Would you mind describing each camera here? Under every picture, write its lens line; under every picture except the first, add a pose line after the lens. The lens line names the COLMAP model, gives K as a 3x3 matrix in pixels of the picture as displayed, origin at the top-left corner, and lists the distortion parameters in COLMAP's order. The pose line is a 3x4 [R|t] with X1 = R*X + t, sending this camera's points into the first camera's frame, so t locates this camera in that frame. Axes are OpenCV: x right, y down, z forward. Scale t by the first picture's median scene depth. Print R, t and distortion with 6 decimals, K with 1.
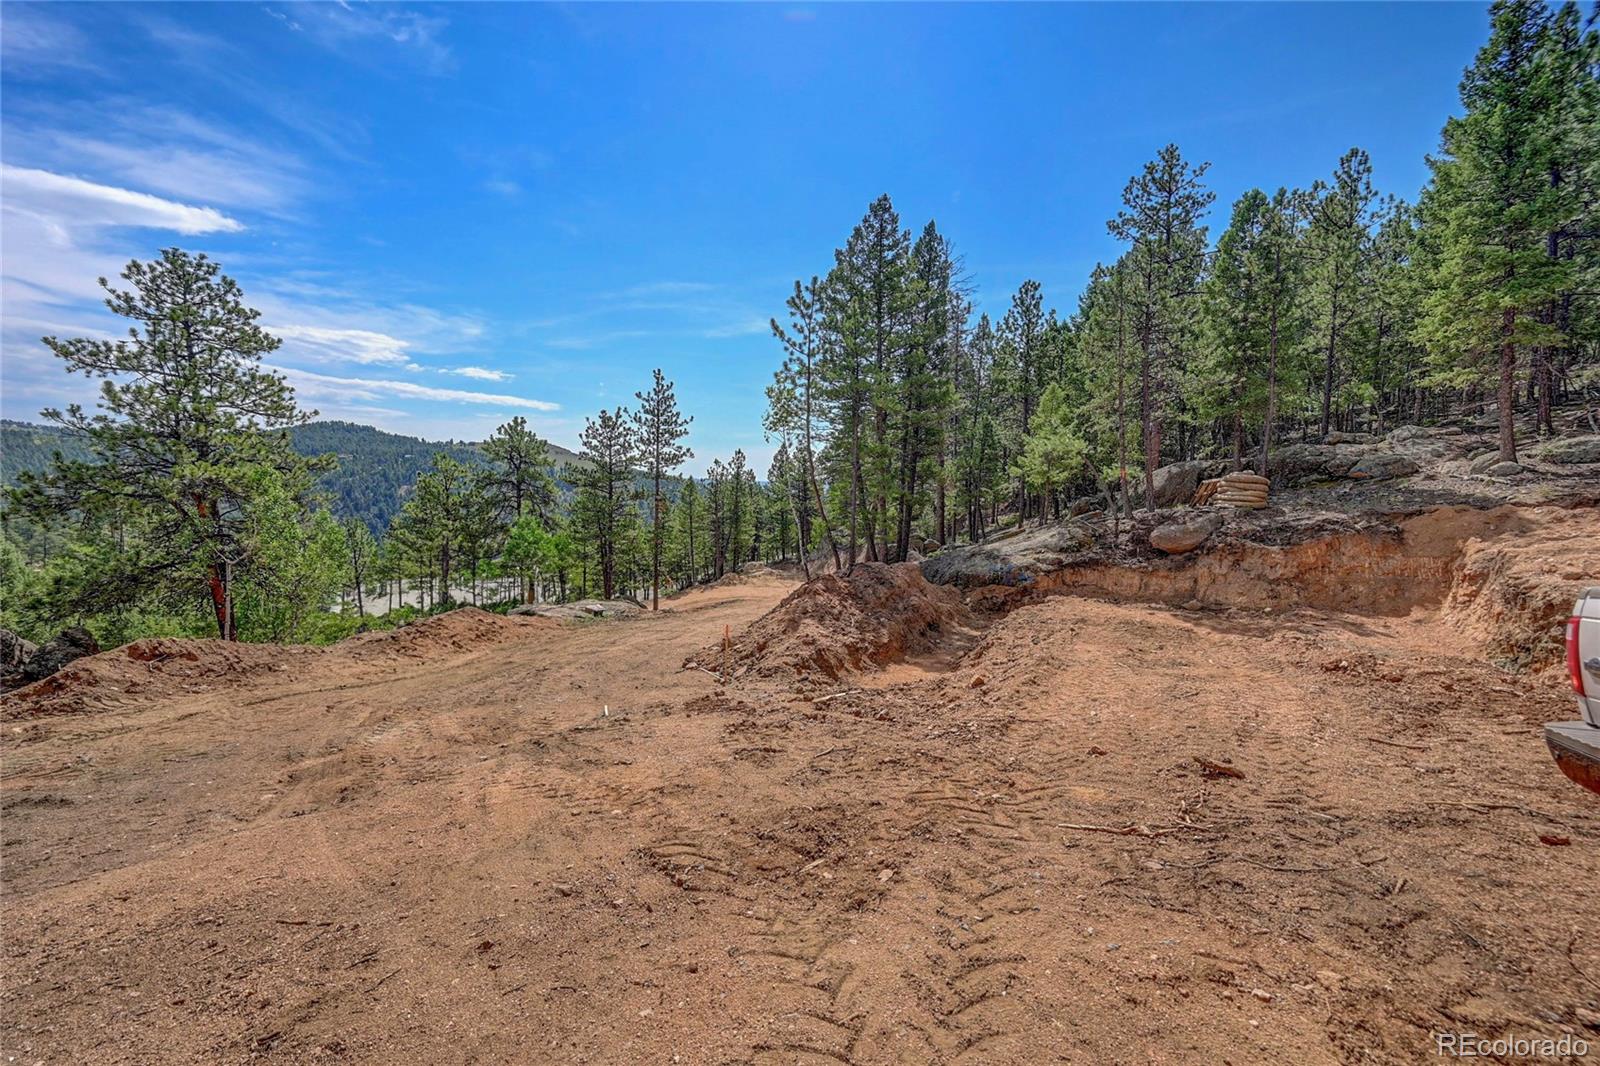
lens RADIAL K [[637.8, 0, 800.0], [0, 637.8, 533.0], [0, 0, 1]] dist [-0.002994, -0.000059]
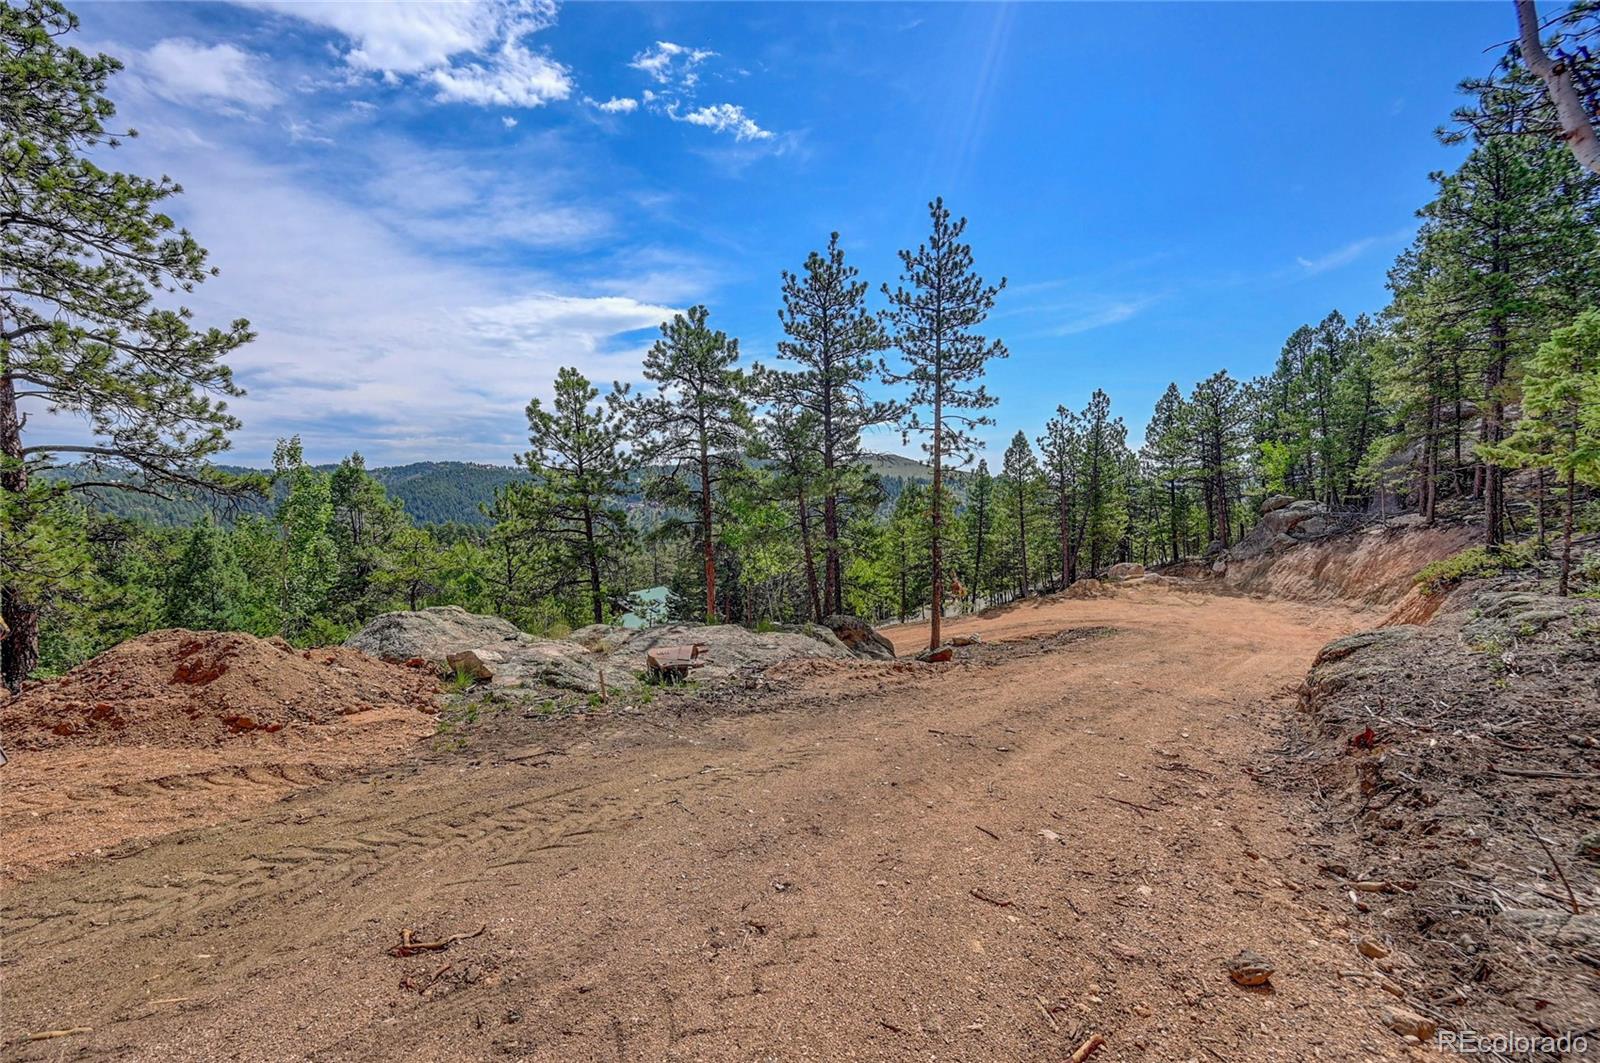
lens RADIAL K [[635.2, 0, 804.2], [0, 635.2, 538.8], [0, 0, 1]] dist [-0.001767, -0.000054]
pose [[0.864143, -0.011805, -0.503109, -0.096461], [0.010240, 0.999930, -0.005875, 0.067590], [0.503143, -0.000075, 0.864203, 0.896188]]
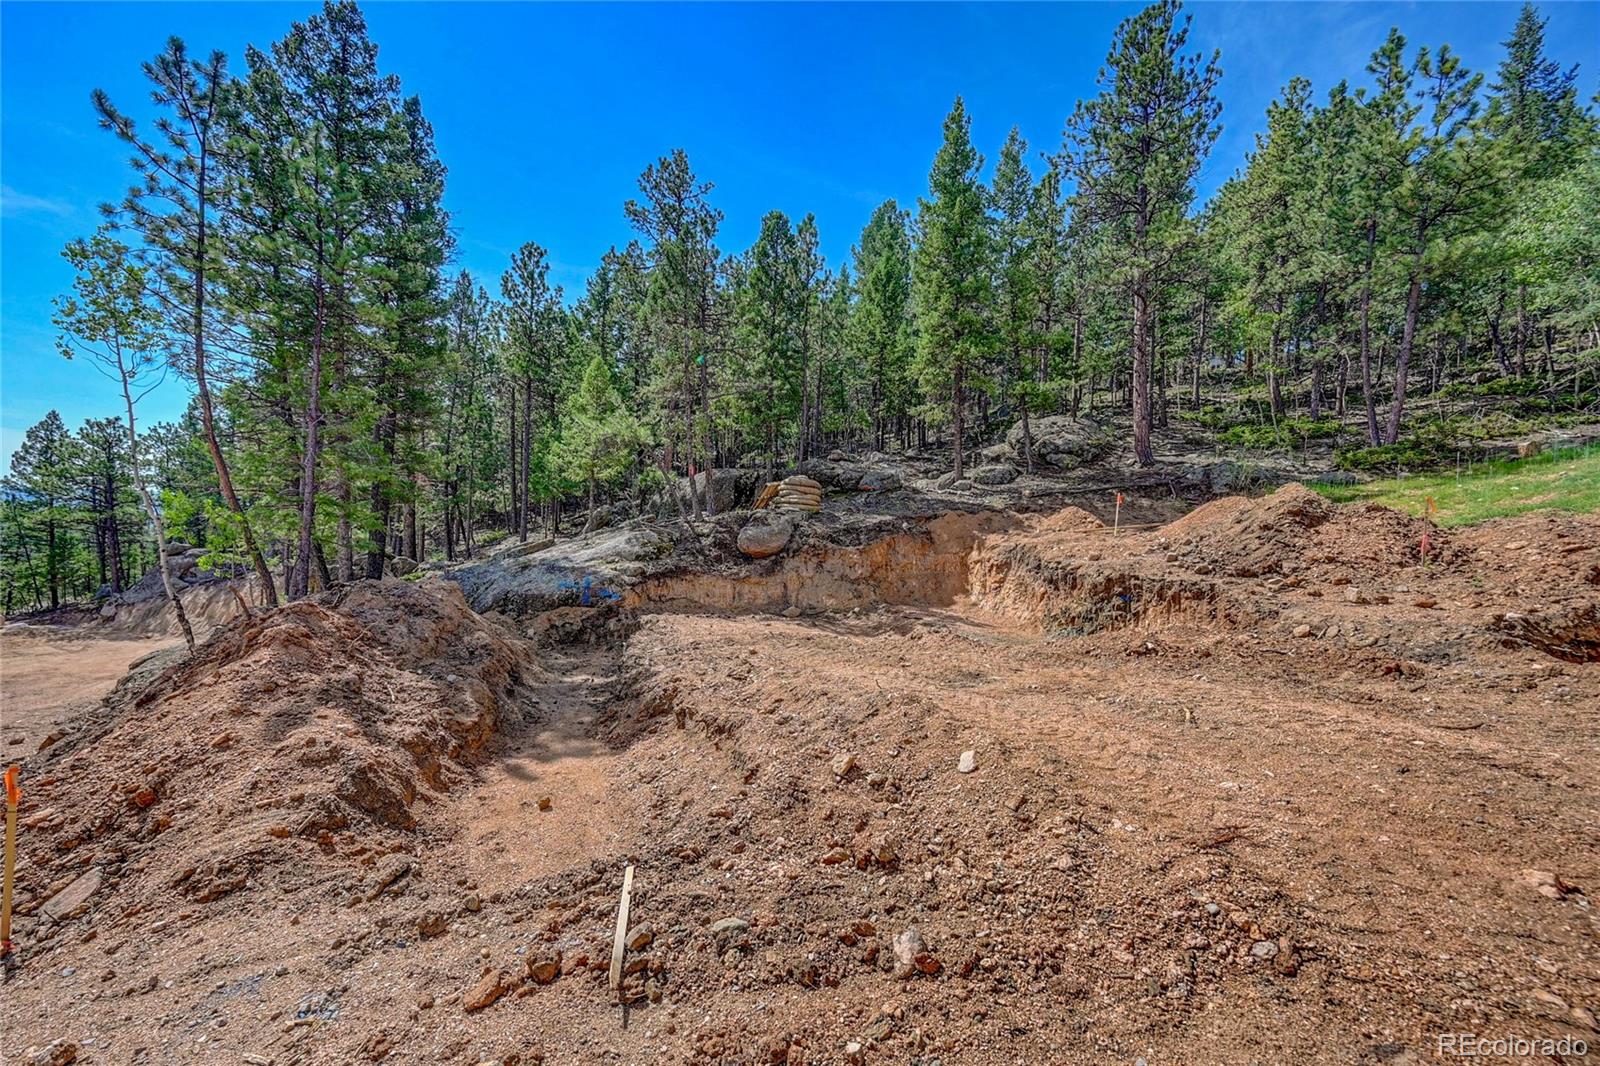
lens RADIAL K [[650.1, 0, 804.3], [0, 650.1, 545.5], [0, 0, 1]] dist [-0.000809, -0.000275]
pose [[0.662168, 0.000242, 0.749356, -0.057341], [0.018647, 0.999685, -0.016801, 0.026887], [-0.749124, 0.025099, 0.661955, 0.285492]]
